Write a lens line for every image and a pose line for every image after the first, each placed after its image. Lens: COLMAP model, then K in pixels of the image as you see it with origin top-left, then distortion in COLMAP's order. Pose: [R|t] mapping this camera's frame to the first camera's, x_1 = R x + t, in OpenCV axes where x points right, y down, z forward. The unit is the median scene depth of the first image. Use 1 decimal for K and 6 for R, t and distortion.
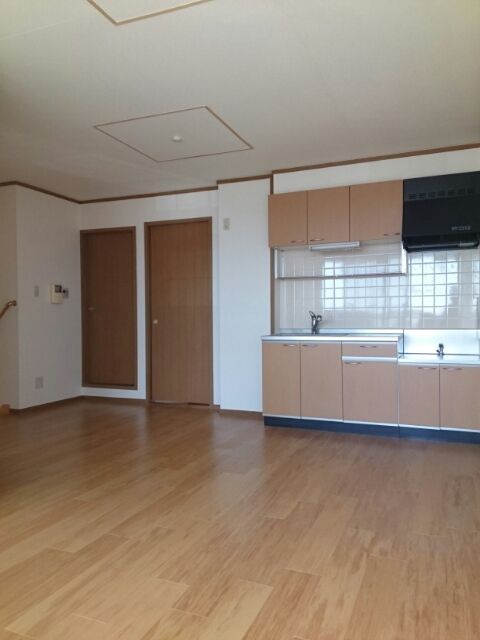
lens RADIAL K [[514.3, 0, 225.6], [0, 514.3, 320.8], [0, 0, 1]] dist [0.065269, -0.004024]
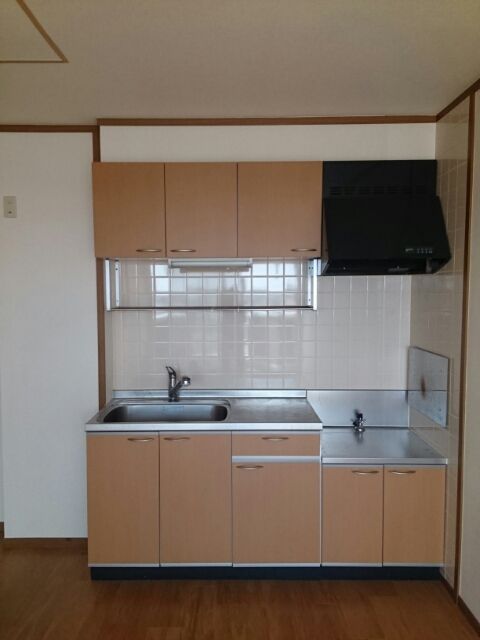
lens RADIAL K [[514.3, 0, 225.6], [0, 514.3, 320.8], [0, 0, 1]] dist [0.065269, -0.004024]
pose [[0.925468, -0.019185, 0.378339, 0.000143], [-0.002359, 0.998406, 0.056396, -0.109323], [-0.378817, -0.053085, 0.923948, 0.435470]]
